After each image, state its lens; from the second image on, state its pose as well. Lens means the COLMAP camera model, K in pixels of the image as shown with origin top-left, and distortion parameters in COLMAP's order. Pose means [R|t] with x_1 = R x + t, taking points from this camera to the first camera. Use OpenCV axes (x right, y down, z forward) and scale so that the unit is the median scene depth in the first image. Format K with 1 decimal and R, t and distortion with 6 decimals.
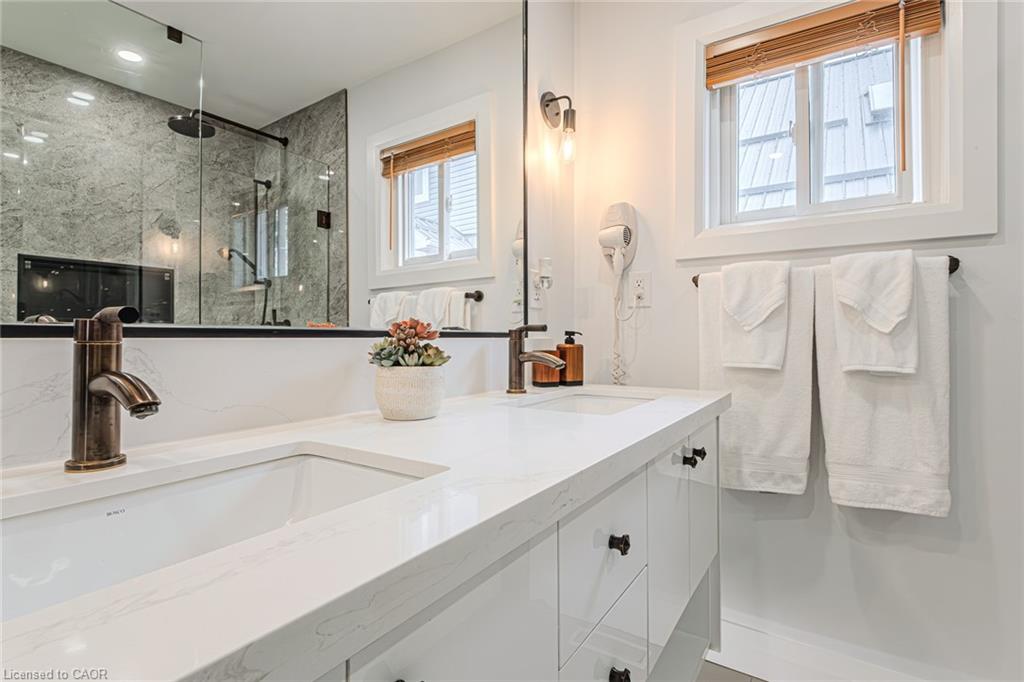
lens RADIAL K [[483.6, 0, 507.4], [0, 483.6, 332.1], [0, 0, 1]] dist [0.001405, 0.000382]
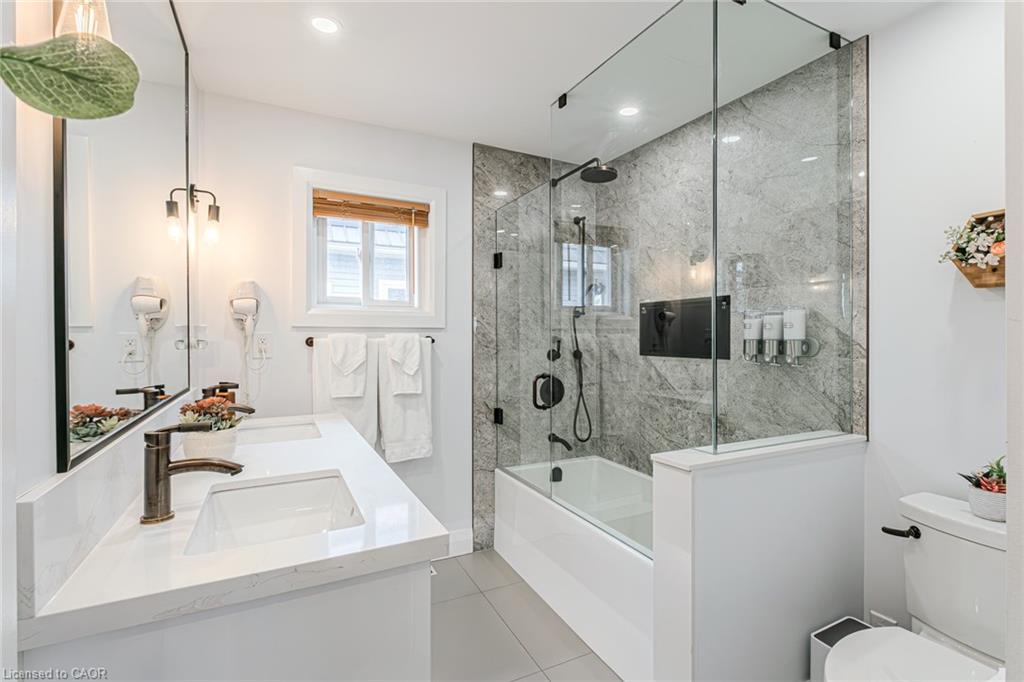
lens RADIAL K [[483.6, 0, 519.1], [0, 483.6, 336.6], [0, 0, 1]] dist [0.001405, 0.000382]
pose [[0.506591, -0.003591, 0.862179, -0.680363], [-0.000776, 0.999989, 0.004621, -0.150948], [-0.862186, -0.003010, 0.506583, -0.399376]]
